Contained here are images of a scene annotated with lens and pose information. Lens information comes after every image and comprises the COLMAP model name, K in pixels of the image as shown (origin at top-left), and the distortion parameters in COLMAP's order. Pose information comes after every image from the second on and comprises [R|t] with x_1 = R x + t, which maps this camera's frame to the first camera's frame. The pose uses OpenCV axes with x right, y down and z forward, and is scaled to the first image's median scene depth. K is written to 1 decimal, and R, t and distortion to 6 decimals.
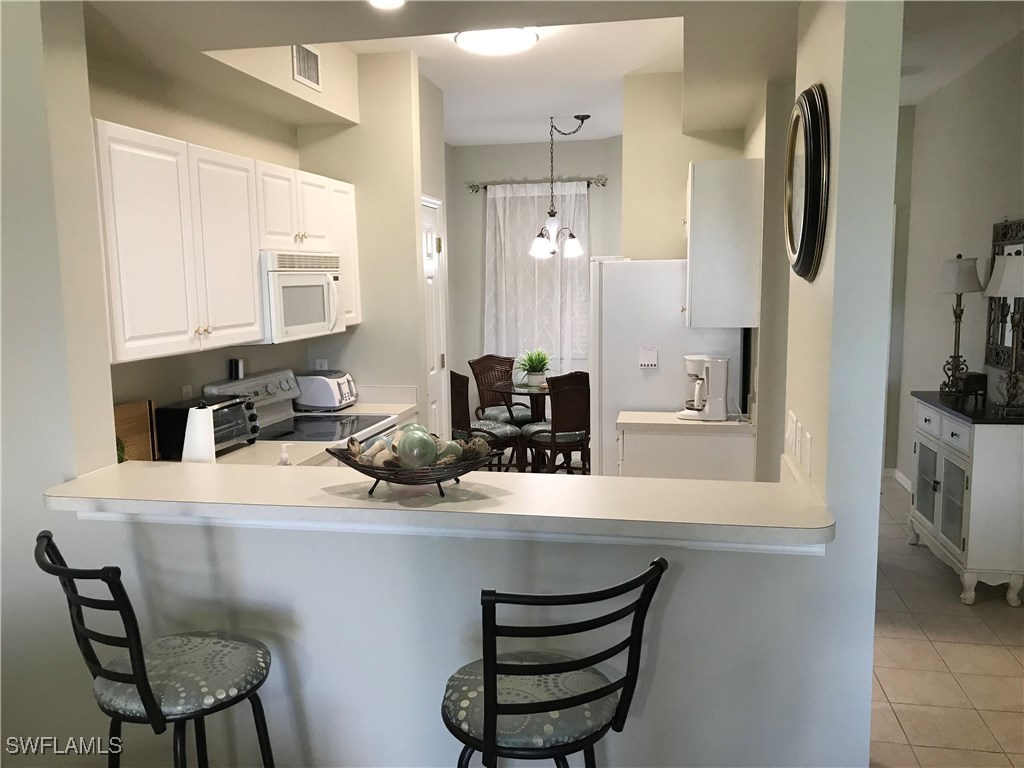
lens RADIAL K [[824.3, 0, 515.1], [0, 824.3, 384.5], [0, 0, 1]] dist [0.006020, -0.007532]
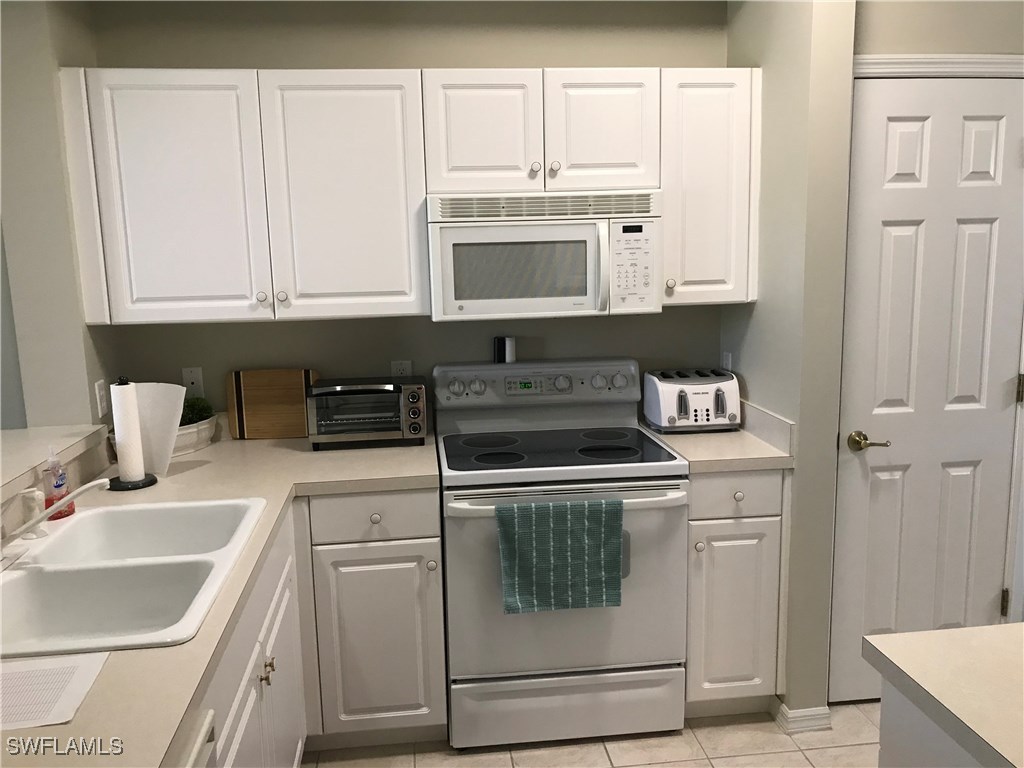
lens RADIAL K [[824.3, 0, 514.9], [0, 824.3, 384.0], [0, 0, 1]] dist [0.006020, -0.007532]
pose [[0.335144, 0.162466, -0.928053, 0.400683], [-0.107839, 0.985161, 0.133520, -0.093492], [0.935975, 0.055332, 0.347691, 0.755357]]
